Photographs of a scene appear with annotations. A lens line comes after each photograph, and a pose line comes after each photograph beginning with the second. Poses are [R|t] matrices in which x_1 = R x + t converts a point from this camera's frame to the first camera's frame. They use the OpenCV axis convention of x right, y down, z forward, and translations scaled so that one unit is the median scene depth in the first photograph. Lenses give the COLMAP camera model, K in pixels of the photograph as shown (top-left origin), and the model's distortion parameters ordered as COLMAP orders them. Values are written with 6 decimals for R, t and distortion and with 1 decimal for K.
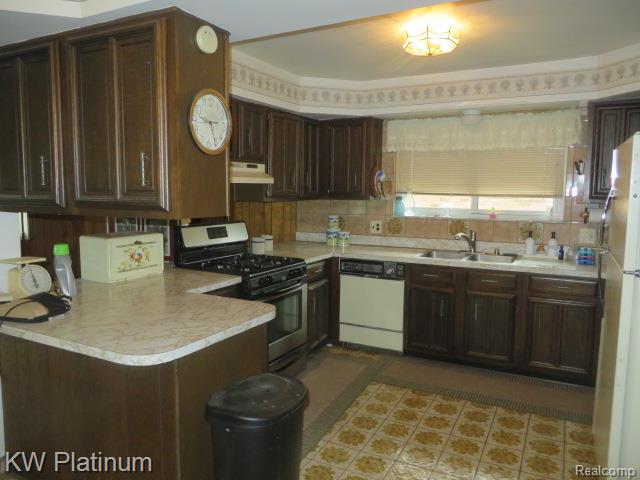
lens RADIAL K [[478.4, 0, 320.0], [0, 478.4, 240.0], [0, 0, 1]] dist [-0.000905, 0.000165]
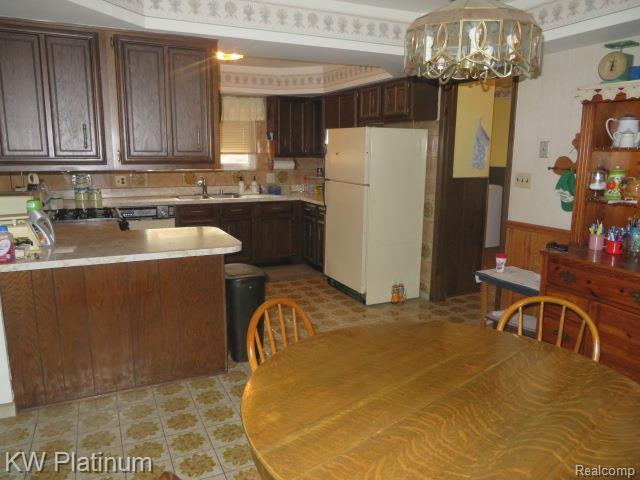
lens RADIAL K [[478.4, 0, 320.0], [0, 478.4, 240.0], [0, 0, 1]] dist [-0.000905, 0.000165]
pose [[0.591597, -0.148553, 0.792430, -0.646385], [0.082603, 0.988874, 0.123711, 0.012872], [-0.801991, -0.007730, 0.597286, -0.111379]]
